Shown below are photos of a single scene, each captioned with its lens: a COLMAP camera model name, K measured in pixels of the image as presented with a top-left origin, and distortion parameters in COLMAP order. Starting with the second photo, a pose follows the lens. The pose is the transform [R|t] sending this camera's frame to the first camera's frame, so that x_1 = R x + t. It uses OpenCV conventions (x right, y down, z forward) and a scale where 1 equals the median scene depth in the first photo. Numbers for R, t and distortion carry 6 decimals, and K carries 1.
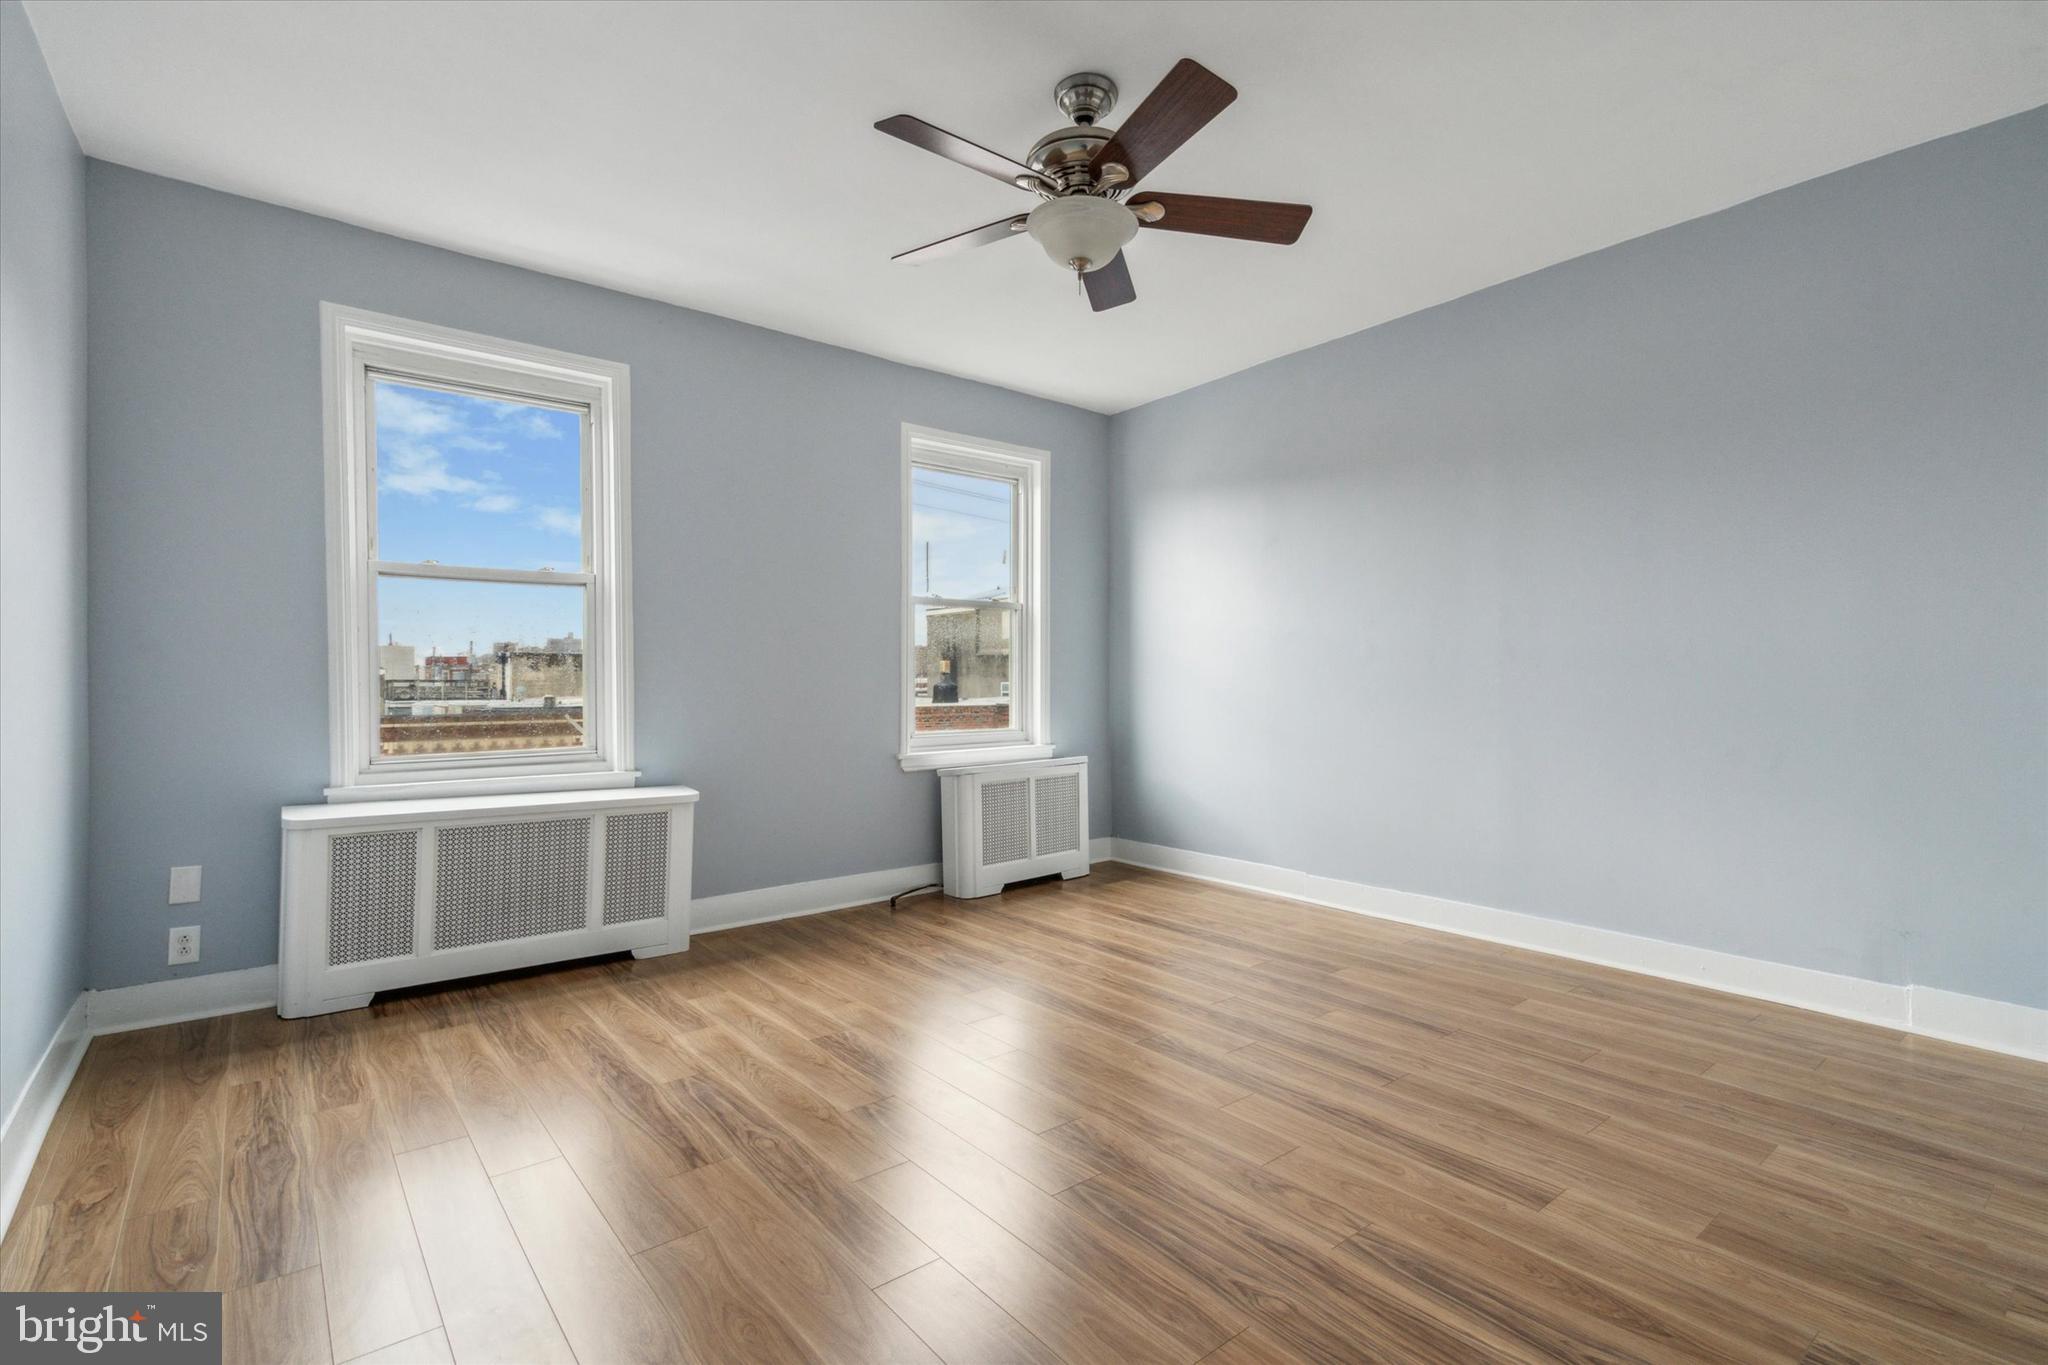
lens RADIAL K [[936.1, 0, 1024.0], [0, 936.1, 682.5], [0, 0, 1]] dist [0.005979, 0.000021]
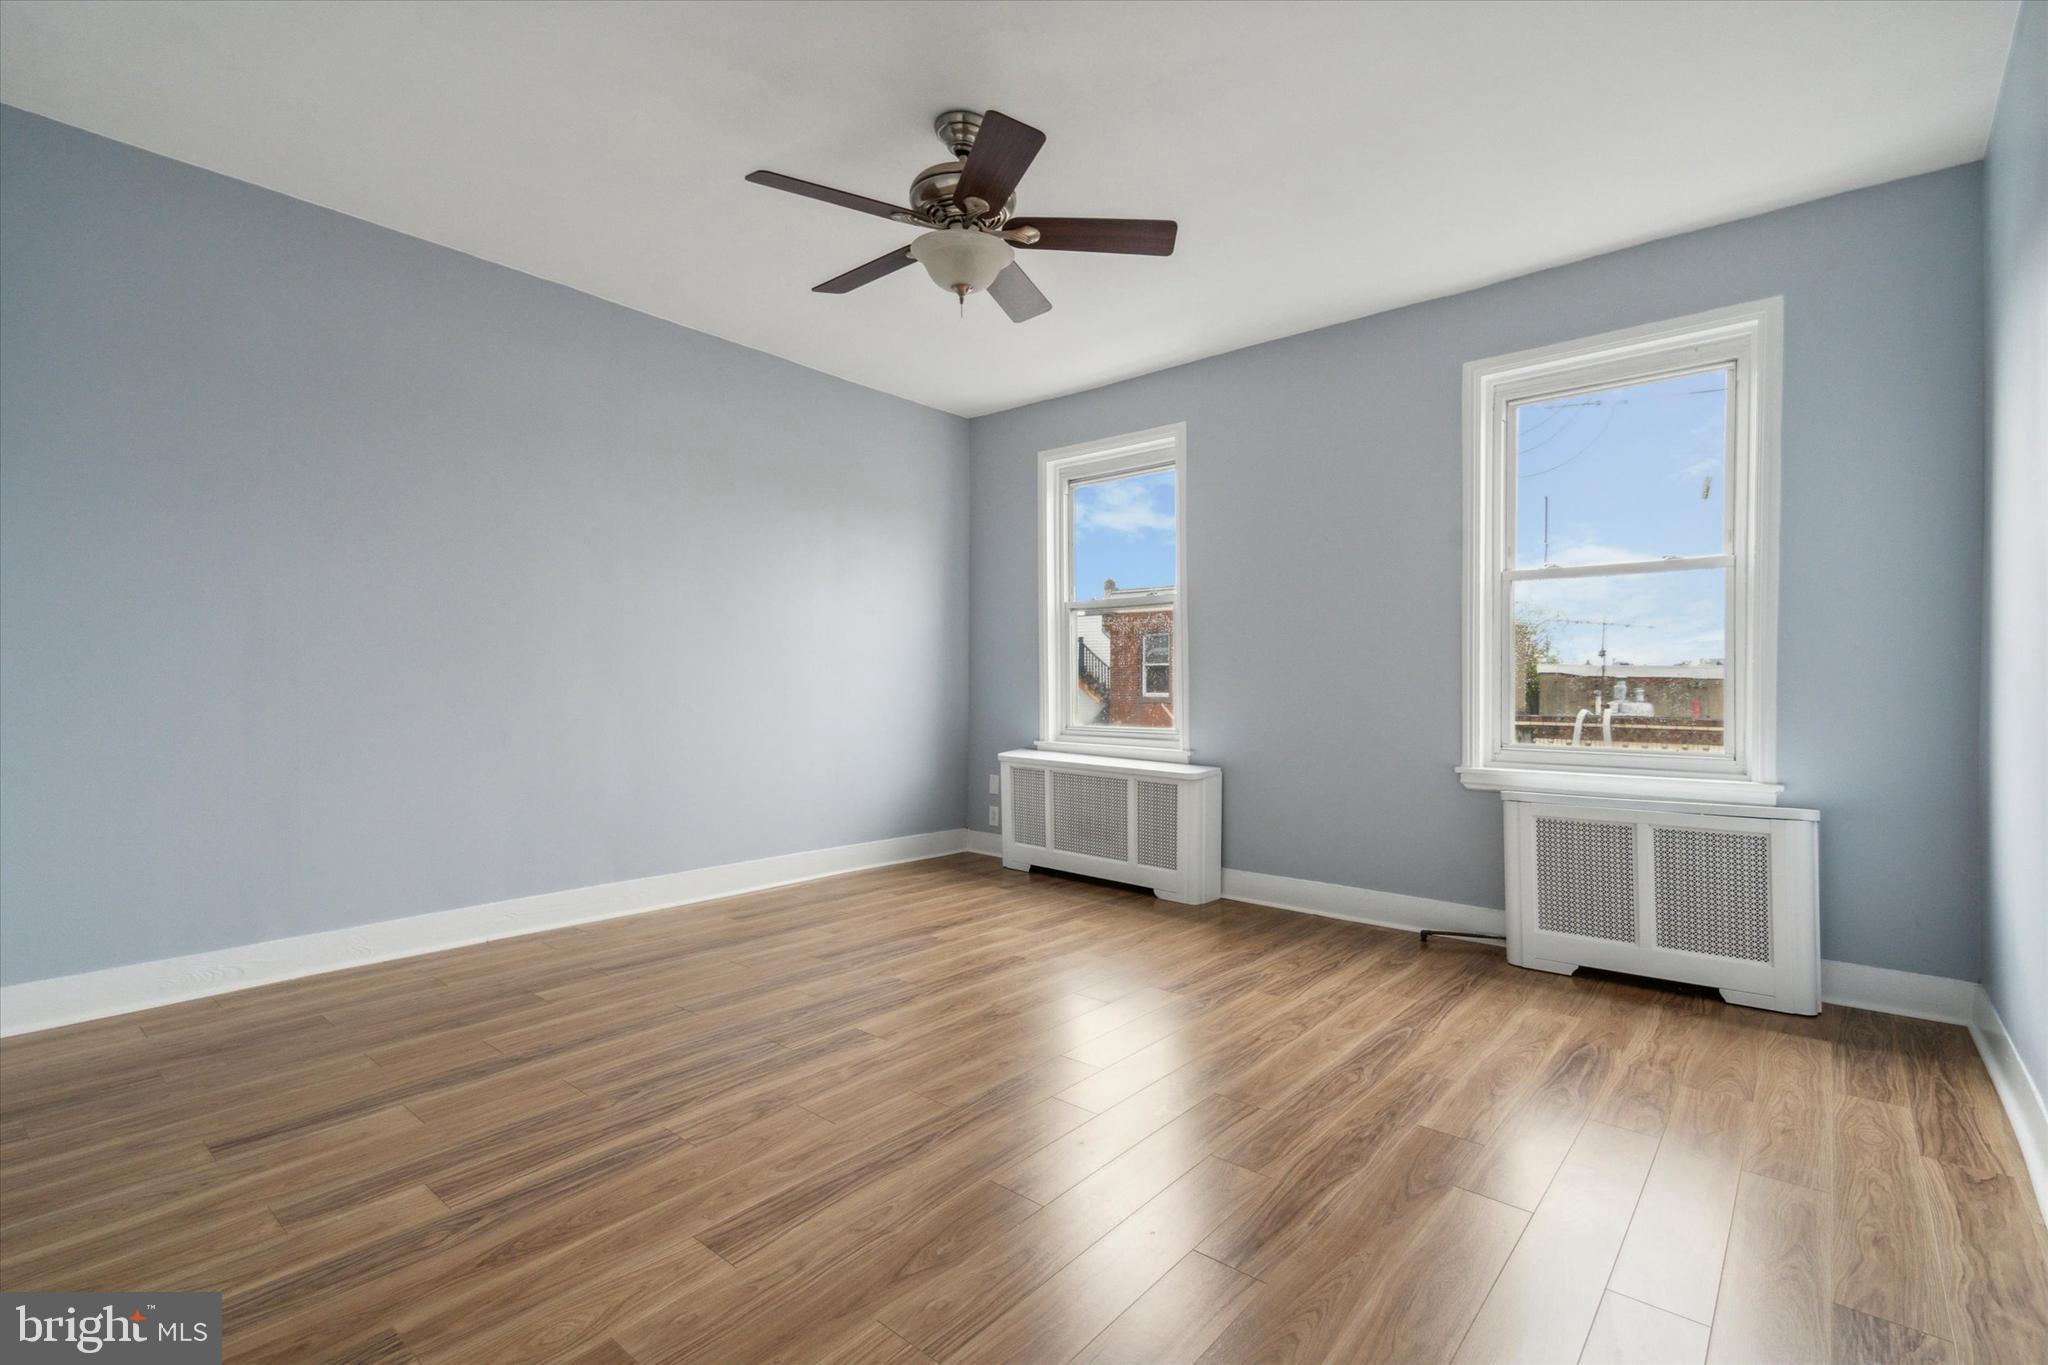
lens RADIAL K [[932.6, 0, 1031.2], [0, 932.6, 691.4], [0, 0, 1]] dist [0.040136, 0.000089]
pose [[0.186414, 0.021697, -0.982232, 0.828009], [-0.001324, 0.999761, 0.021833, -0.012667], [0.982470, -0.002769, 0.186398, 0.615458]]
